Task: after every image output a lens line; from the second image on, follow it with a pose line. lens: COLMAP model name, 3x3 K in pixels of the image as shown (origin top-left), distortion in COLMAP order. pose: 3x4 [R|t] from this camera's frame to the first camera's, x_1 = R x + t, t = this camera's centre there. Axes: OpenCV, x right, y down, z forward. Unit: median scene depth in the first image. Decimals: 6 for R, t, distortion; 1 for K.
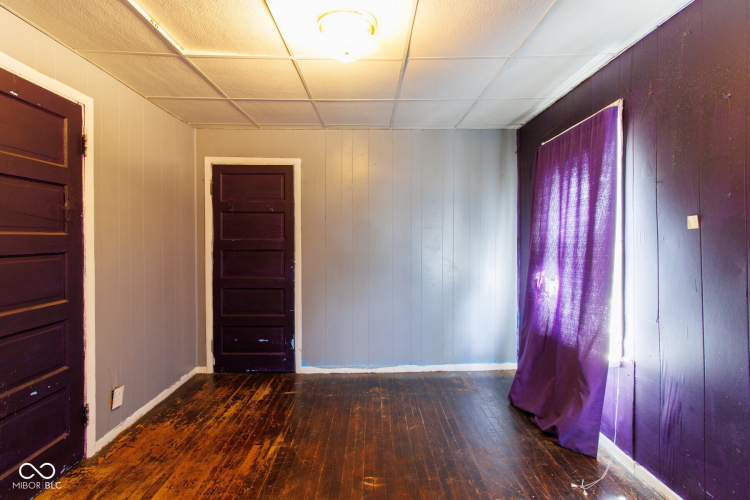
lens RADIAL K [[350.0, 0, 376.0], [0, 350.0, 246.5], [0, 0, 1]] dist [-0.001291, 0.001032]
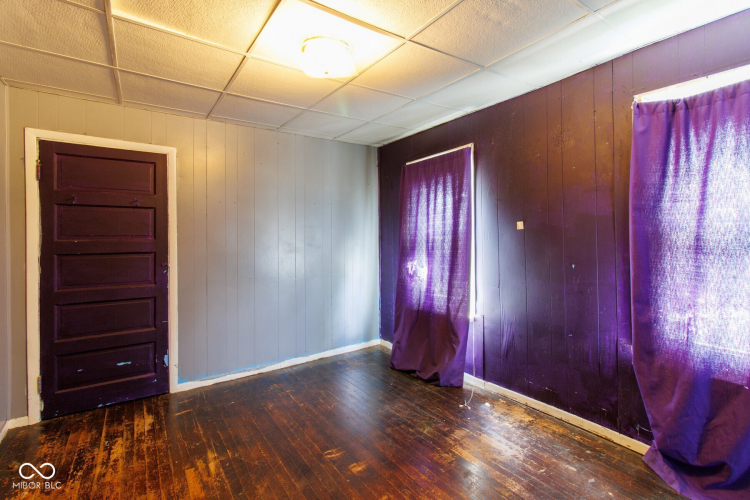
lens RADIAL K [[350.0, 0, 376.5], [0, 350.0, 243.2], [0, 0, 1]] dist [-0.001291, 0.001032]
pose [[0.831706, -0.017727, 0.554933, -0.362032], [0.022303, 0.999750, -0.001491, 0.002666], [-0.554768, 0.013617, 0.831894, -0.014536]]
